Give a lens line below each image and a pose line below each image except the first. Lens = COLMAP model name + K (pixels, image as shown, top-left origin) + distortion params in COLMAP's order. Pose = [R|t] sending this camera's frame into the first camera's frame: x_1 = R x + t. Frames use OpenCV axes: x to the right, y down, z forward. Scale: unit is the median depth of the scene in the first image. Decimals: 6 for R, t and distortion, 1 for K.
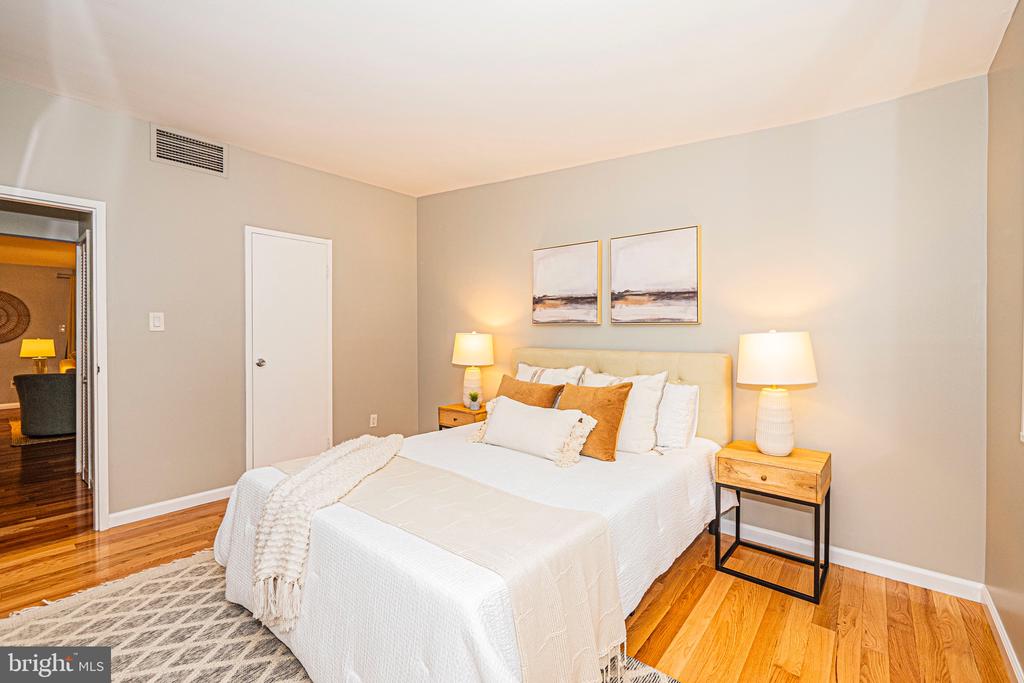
lens RADIAL K [[431.7, 0, 517.9], [0, 431.7, 342.8], [0, 0, 1]] dist [-0.005846, -0.000386]
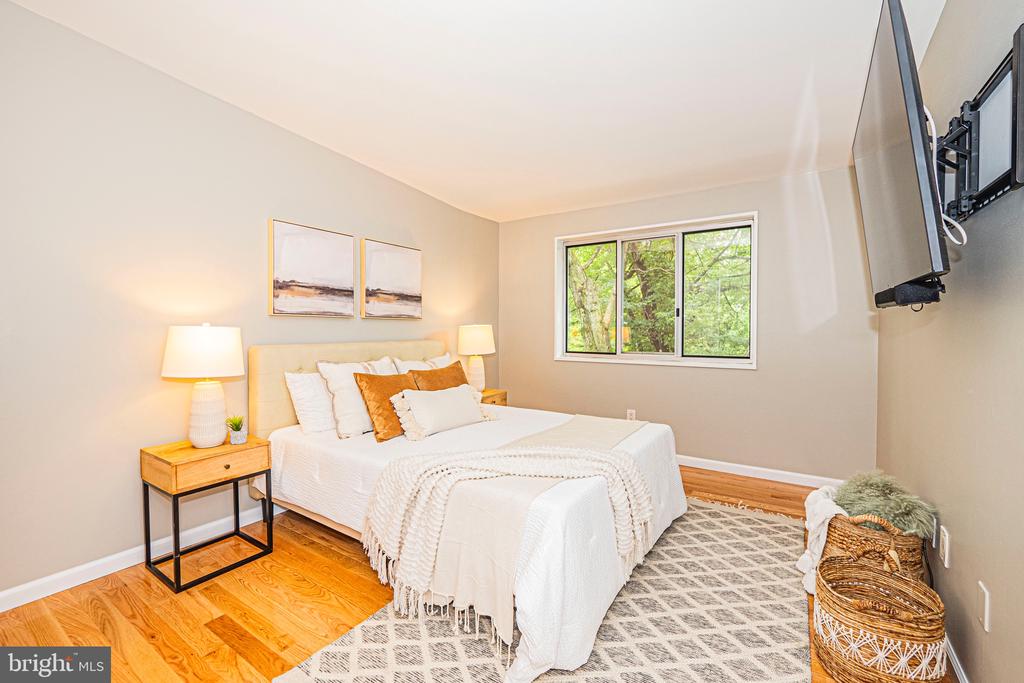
lens RADIAL K [[431.7, 0, 514.2], [0, 431.7, 332.2], [0, 0, 1]] dist [-0.005846, -0.000386]
pose [[-0.113892, -0.015596, 0.993371, -0.873156], [0.017027, 0.999699, 0.017647, -0.019581], [-0.993347, 0.018924, -0.113592, 0.731810]]
